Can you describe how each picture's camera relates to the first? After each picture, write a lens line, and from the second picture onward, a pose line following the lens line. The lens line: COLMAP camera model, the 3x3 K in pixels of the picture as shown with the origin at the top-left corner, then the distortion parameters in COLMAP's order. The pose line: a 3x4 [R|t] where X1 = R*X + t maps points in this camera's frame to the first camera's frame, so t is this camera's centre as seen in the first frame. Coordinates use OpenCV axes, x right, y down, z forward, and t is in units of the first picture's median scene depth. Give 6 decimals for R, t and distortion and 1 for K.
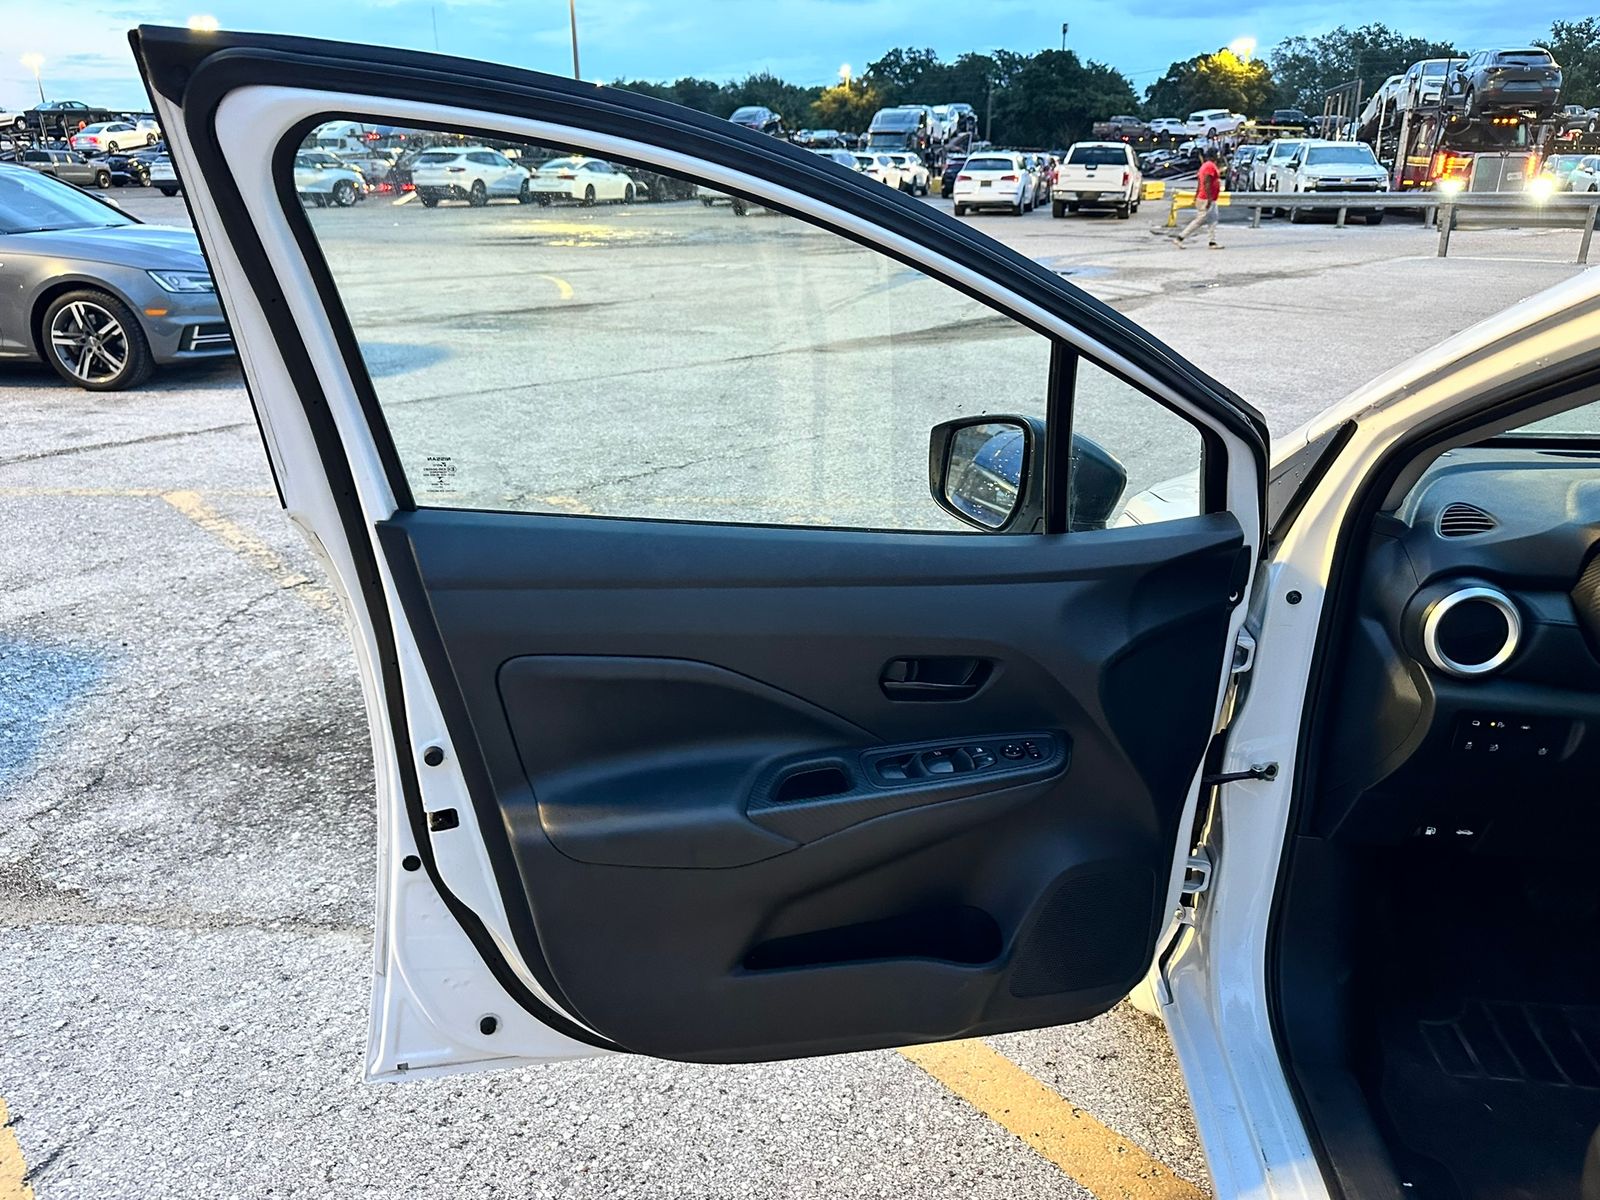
lens RADIAL K [[1140.7, 0, 794.0], [0, 1140.7, 597.2], [0, 0, 1]] dist [0.009853, -0.009826]
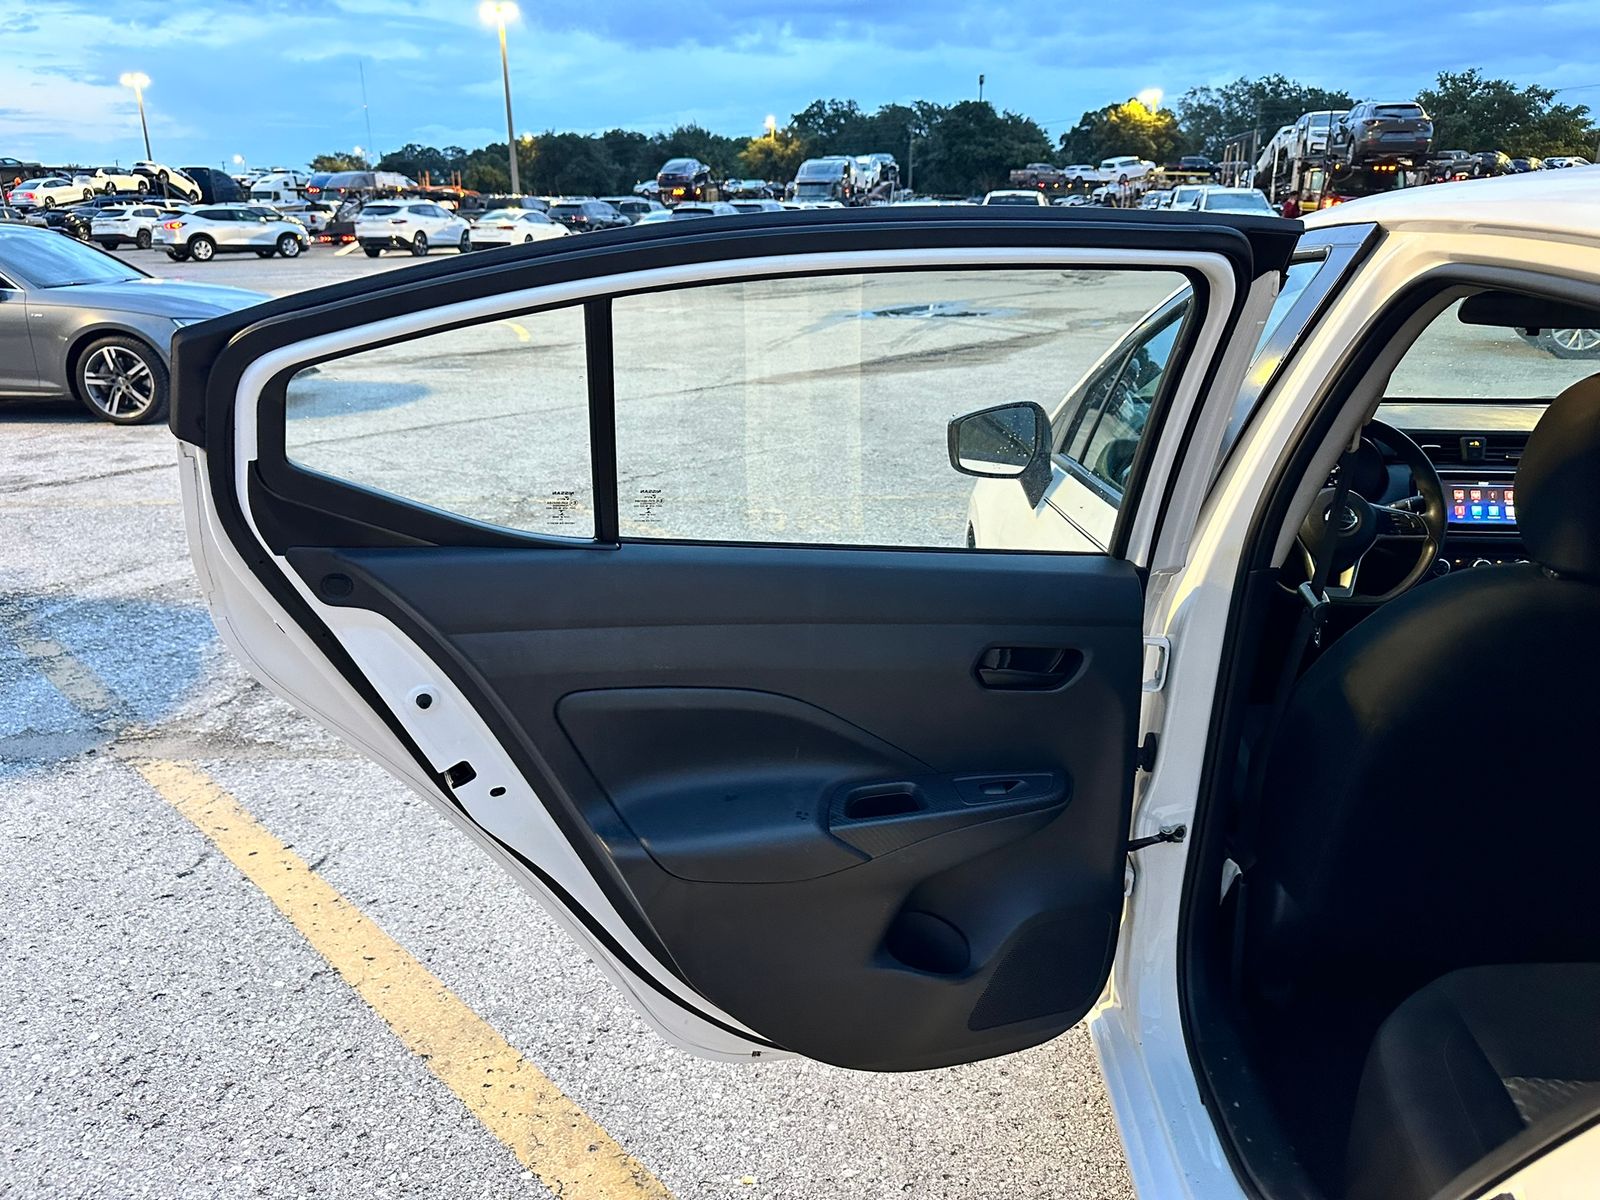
lens RADIAL K [[1142.7, 0, 777.8], [0, 1142.7, 593.3], [0, 0, 1]] dist [0.027821, -0.031944]
pose [[0.998854, -0.022969, 0.041987, -0.004080], [0.024644, 0.998903, -0.039810, 0.011208], [-0.041026, 0.040799, 0.998325, -0.036570]]
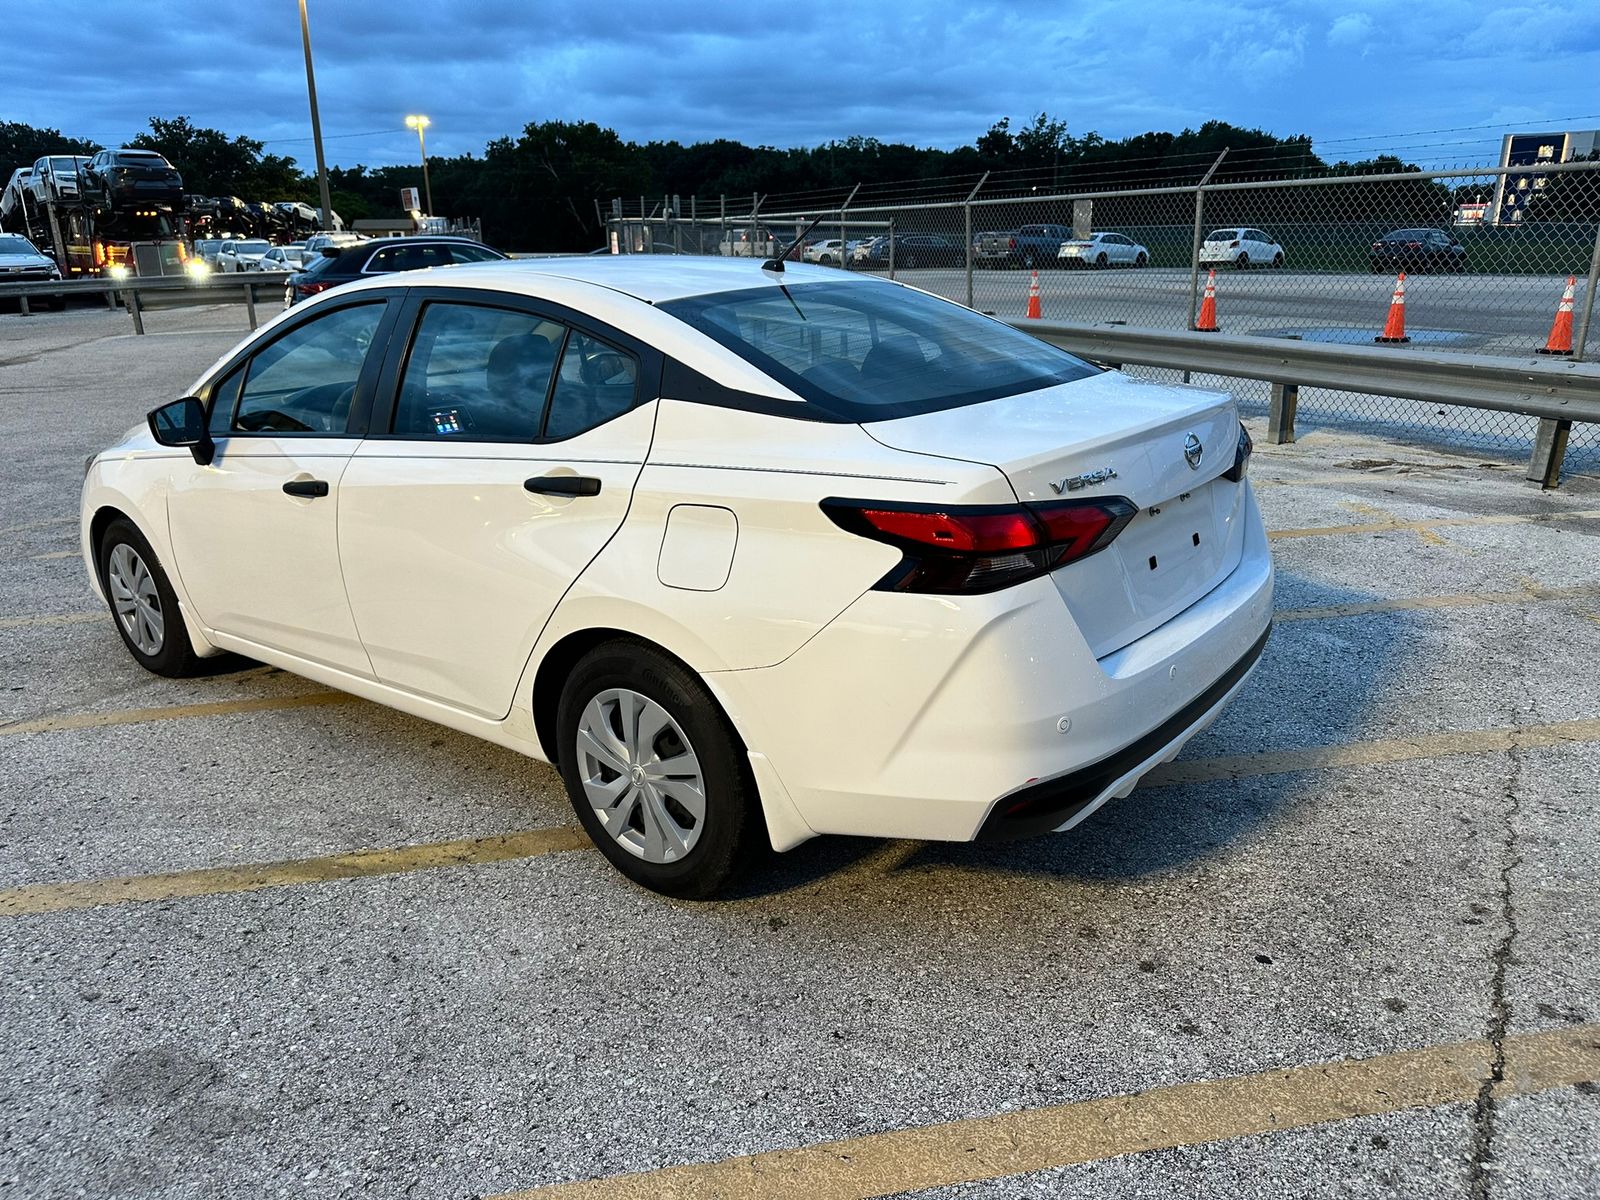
lens RADIAL K [[1170.2, 0, 801.9], [0, 1170.2, 583.1], [0, 0, 1]] dist [0.053025, -0.064112]
pose [[0.528178, -0.251980, 0.810885, -0.058003], [0.318640, 0.943985, 0.085791, 0.025085], [-0.787081, 0.213068, 0.578884, -0.082462]]
